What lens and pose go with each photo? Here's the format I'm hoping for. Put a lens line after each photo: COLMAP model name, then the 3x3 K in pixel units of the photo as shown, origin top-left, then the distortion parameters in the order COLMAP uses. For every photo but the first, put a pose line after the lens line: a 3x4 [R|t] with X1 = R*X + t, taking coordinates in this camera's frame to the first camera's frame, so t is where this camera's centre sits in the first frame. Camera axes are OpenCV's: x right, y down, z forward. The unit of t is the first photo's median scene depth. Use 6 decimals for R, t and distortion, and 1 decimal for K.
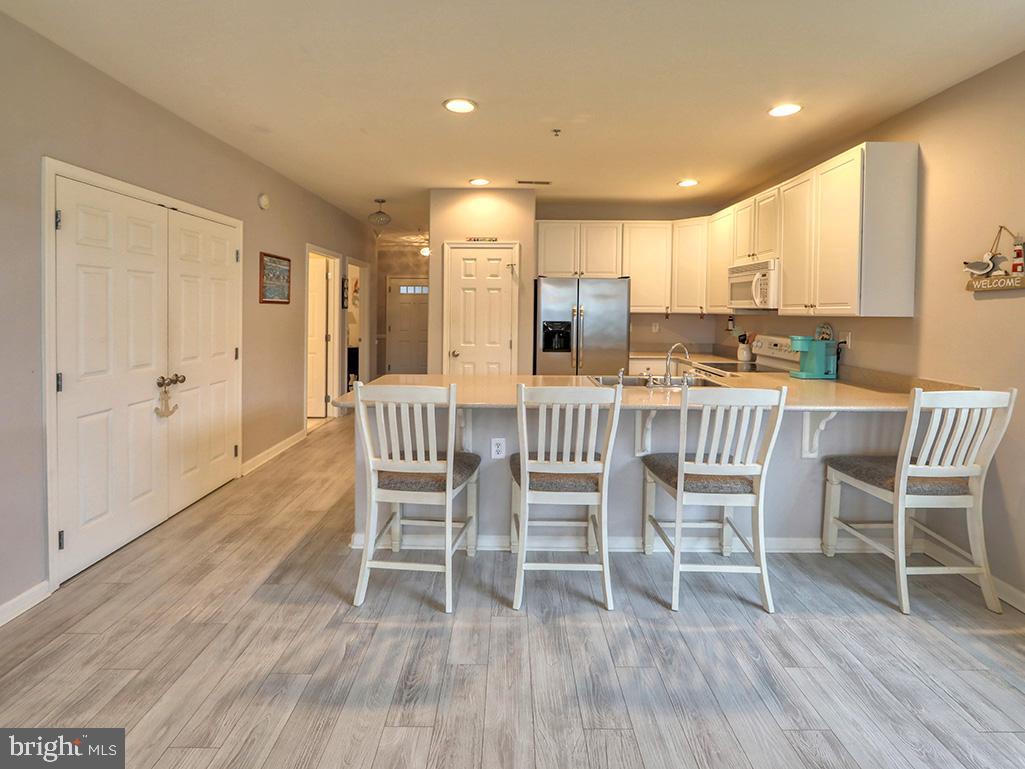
lens RADIAL K [[534.8, 0, 512.5], [0, 534.8, 384.5], [0, 0, 1]] dist [-0.009774, 0.000191]
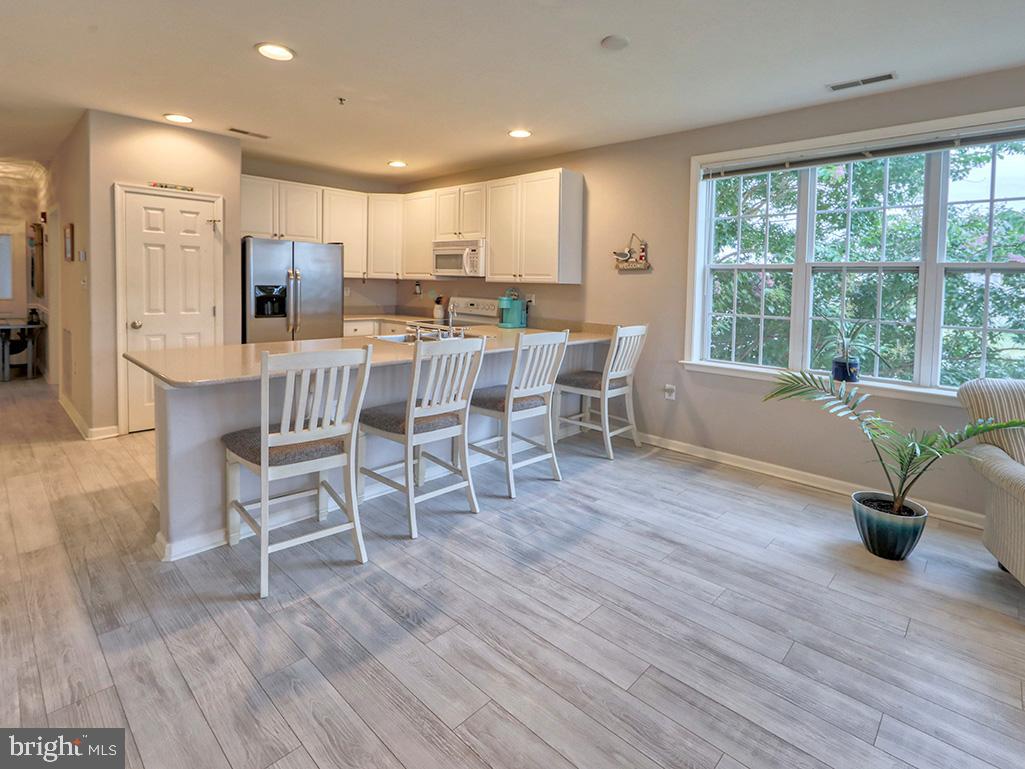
lens RADIAL K [[534.8, 0, 512.5], [0, 534.8, 384.5], [0, 0, 1]] dist [-0.009774, 0.000191]
pose [[0.669795, -0.129400, 0.731184, -0.467036], [0.081185, 0.991557, 0.101110, -0.005268], [-0.738095, -0.008362, 0.674645, 0.050180]]
